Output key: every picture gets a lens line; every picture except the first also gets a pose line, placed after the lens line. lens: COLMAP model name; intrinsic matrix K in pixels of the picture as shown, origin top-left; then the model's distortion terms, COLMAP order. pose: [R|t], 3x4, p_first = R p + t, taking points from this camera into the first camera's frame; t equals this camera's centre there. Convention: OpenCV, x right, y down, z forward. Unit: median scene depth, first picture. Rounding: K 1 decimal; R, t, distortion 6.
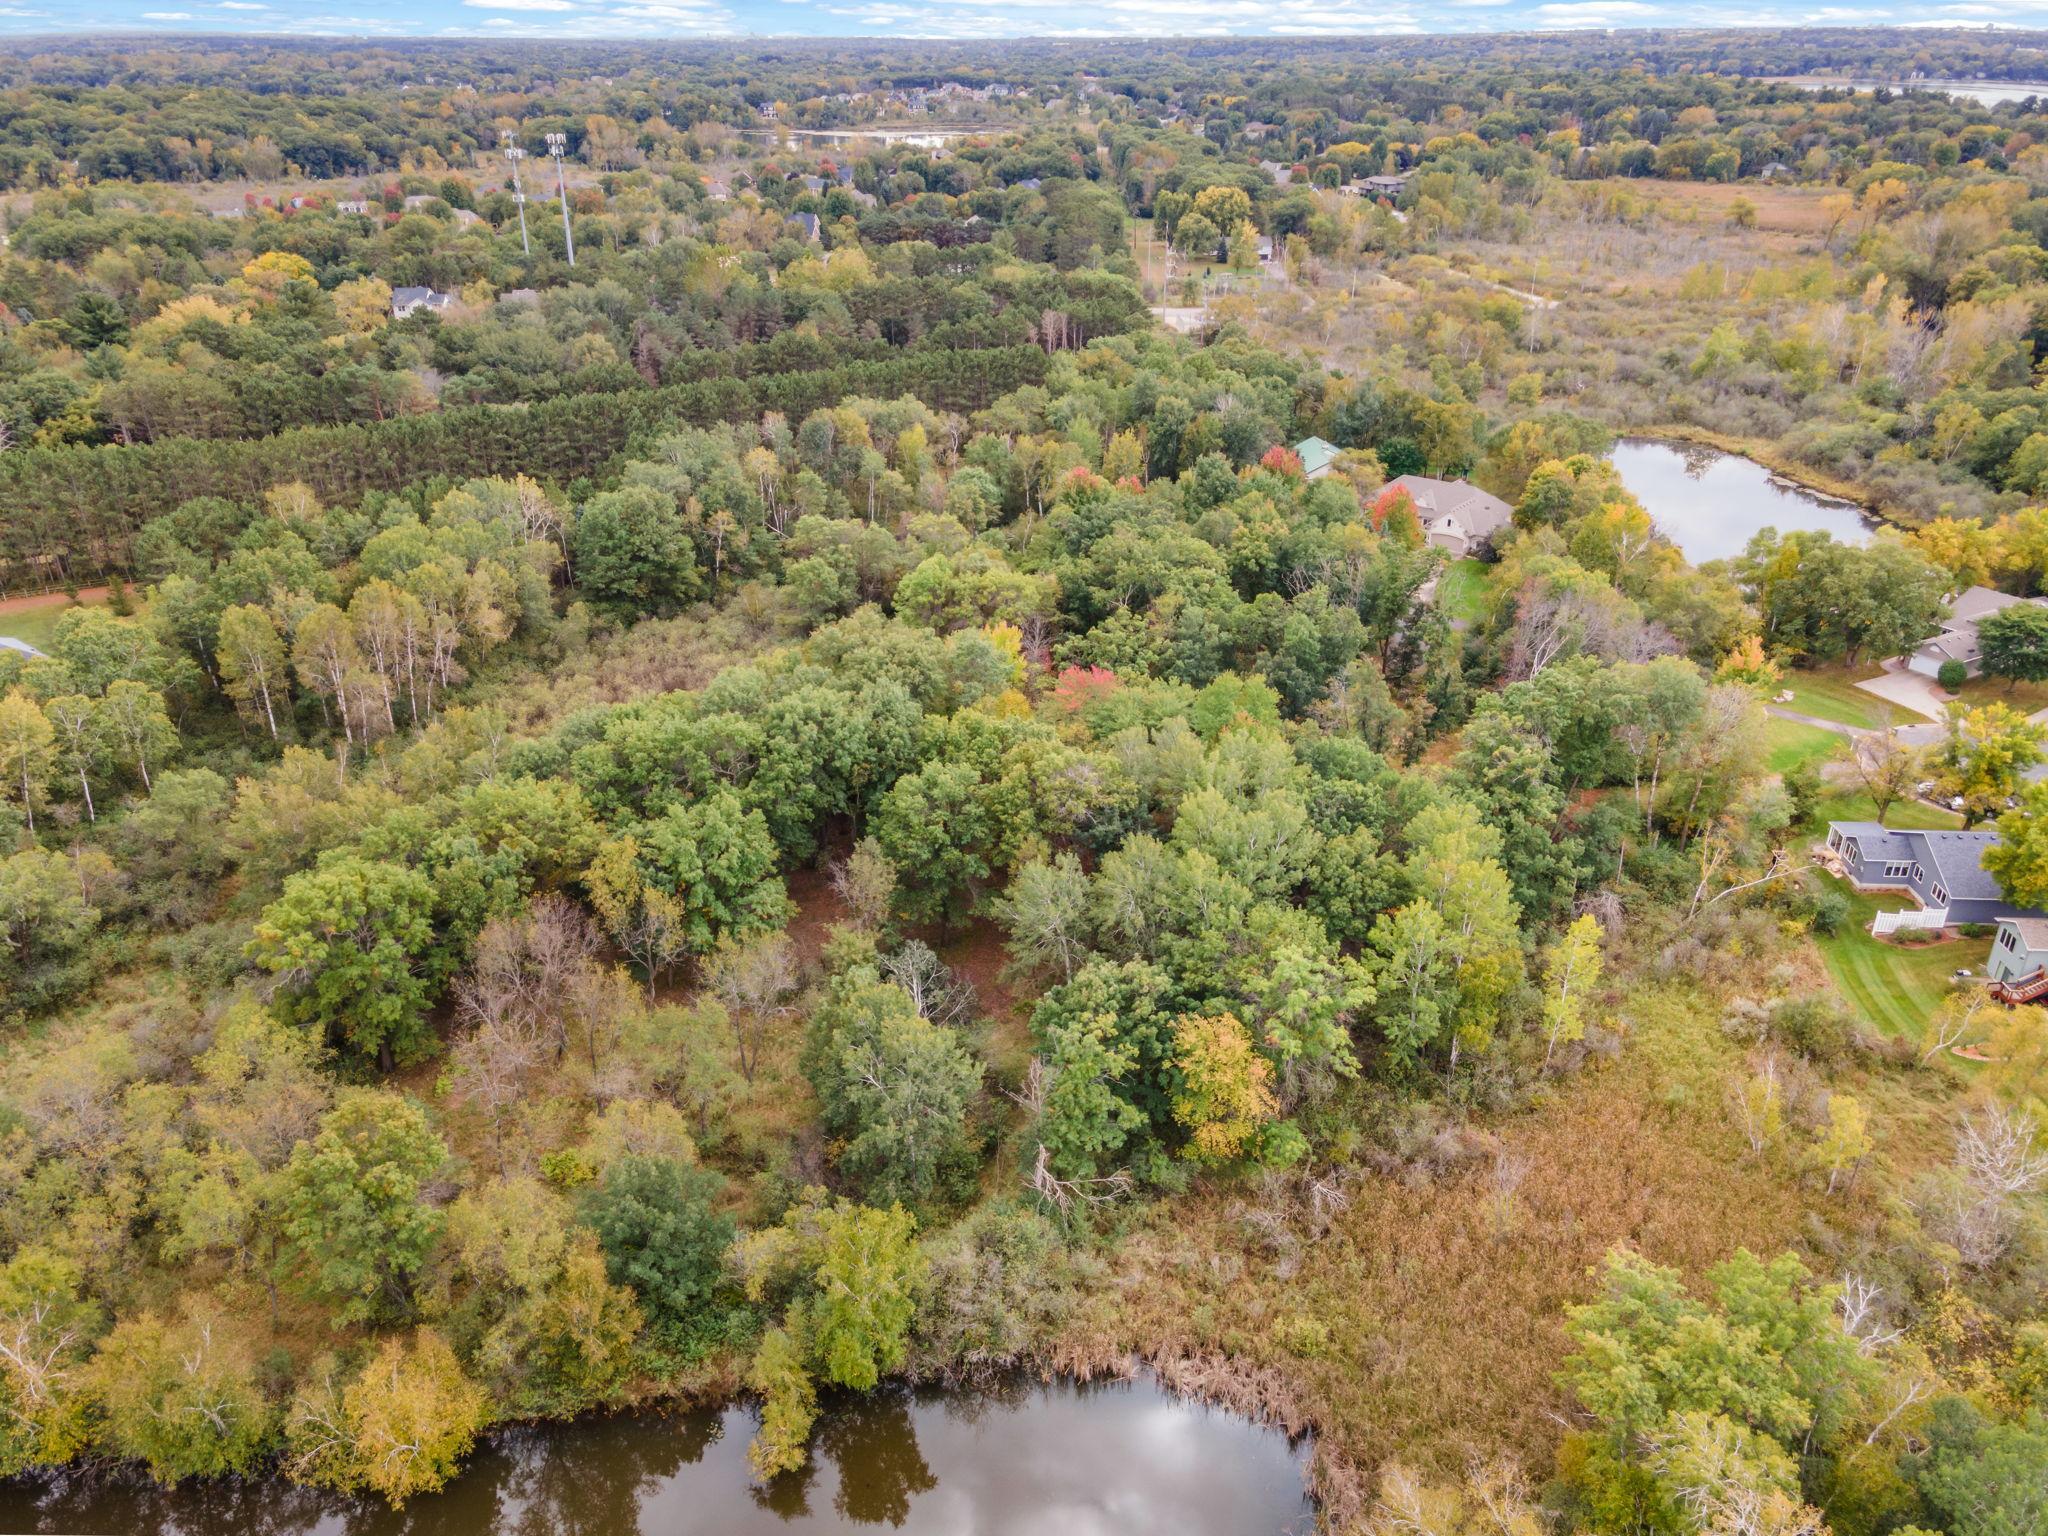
lens RADIAL K [[1545.1, 0, 1024.0], [0, 1545.1, 768.0], [0, 0, 1]] dist [0.012873, 0.055903]
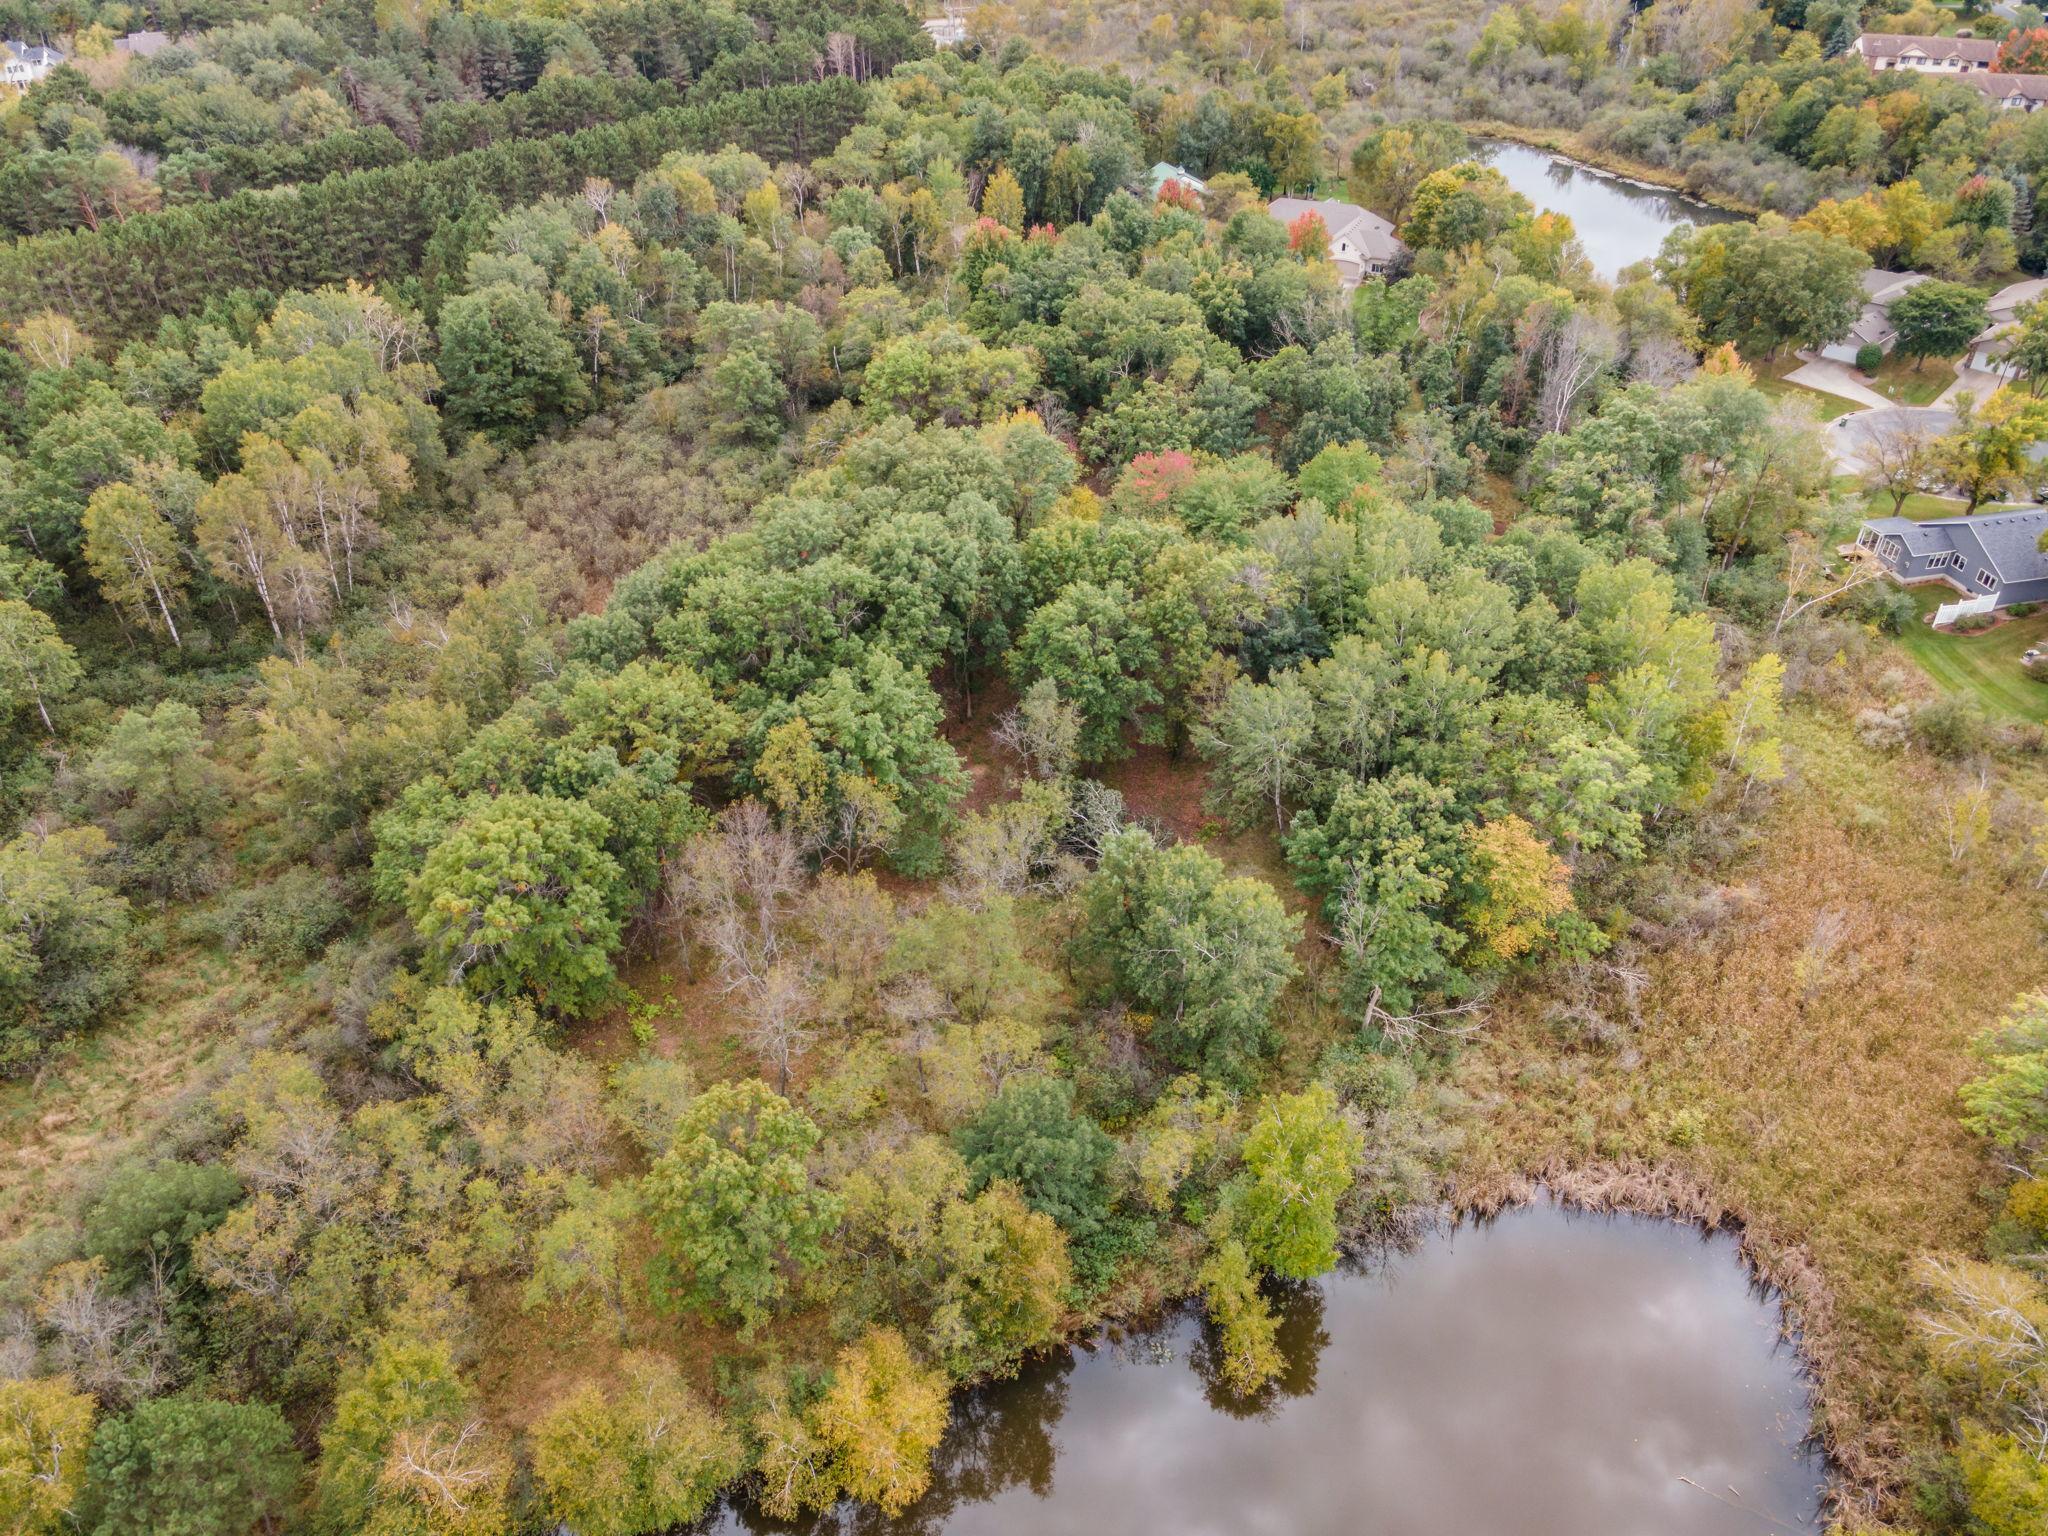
lens RADIAL K [[1532.7, 0, 1024.0], [0, 1532.7, 768.0], [0, 0, 1]] dist [-0.015390, 0.104741]
pose [[0.966916, -0.154458, 0.203018, -0.195198], [0.118252, 0.976572, 0.179787, -0.042737], [-0.226031, -0.149831, 0.962528, 0.087797]]
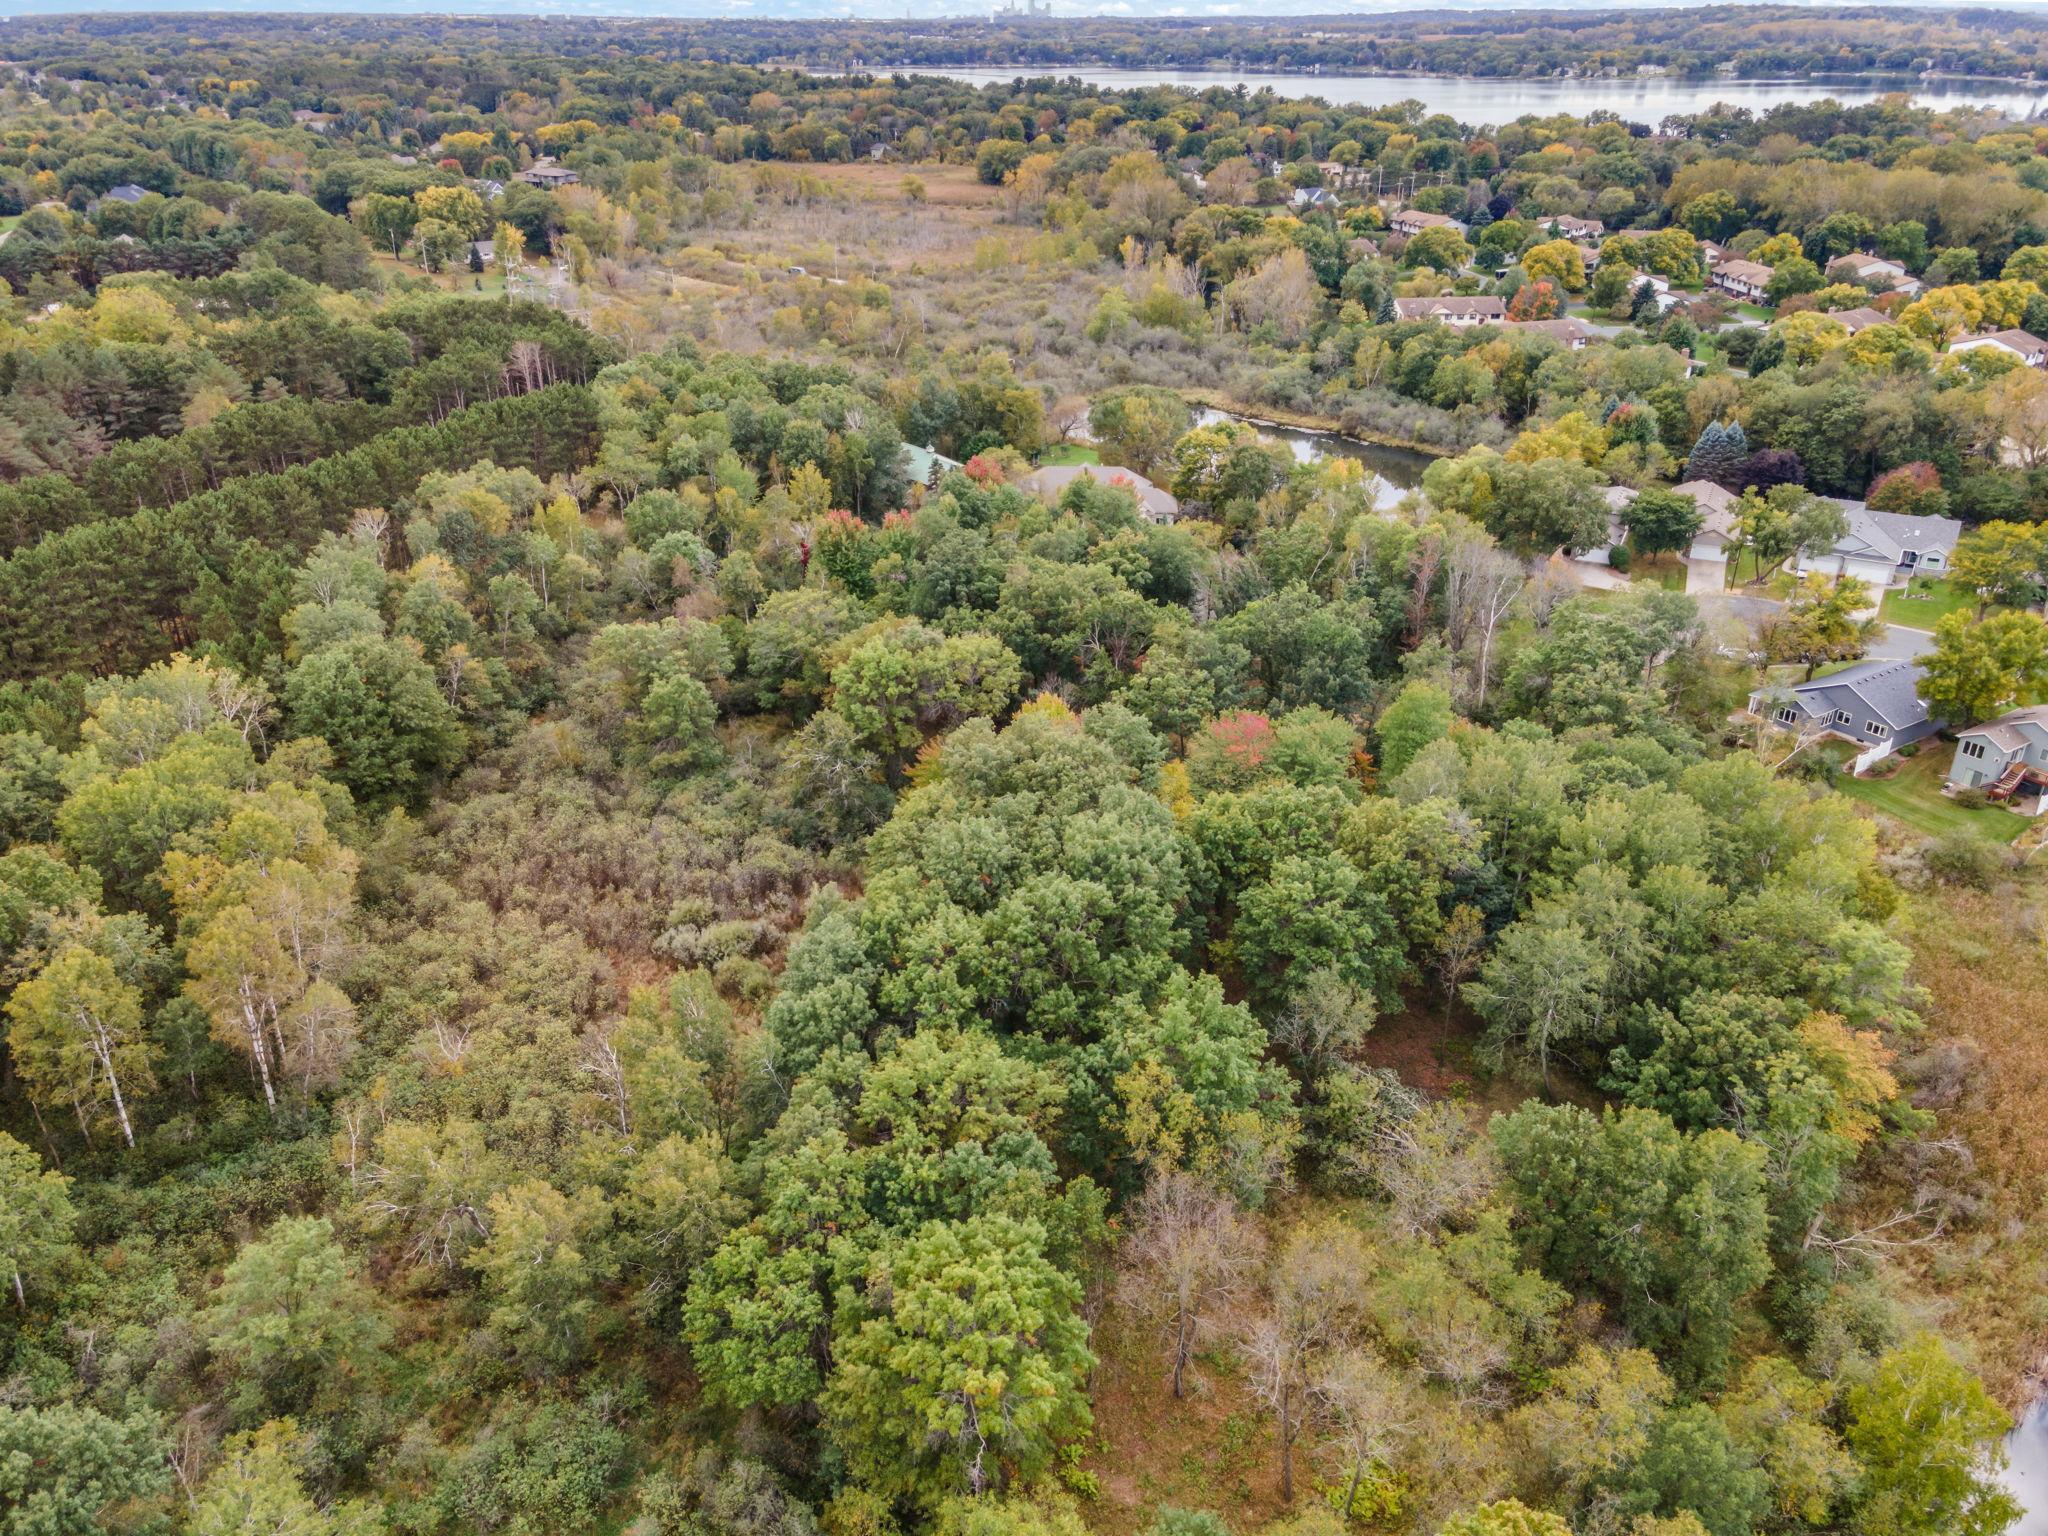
lens RADIAL K [[1545.1, 0, 1024.0], [0, 1545.1, 768.0], [0, 0, 1]] dist [0.012873, 0.055903]
pose [[0.811089, -0.255129, 0.526349, -0.421059], [0.251094, 0.964599, 0.080626, -0.108975], [-0.528286, 0.066768, 0.846437, 0.235636]]
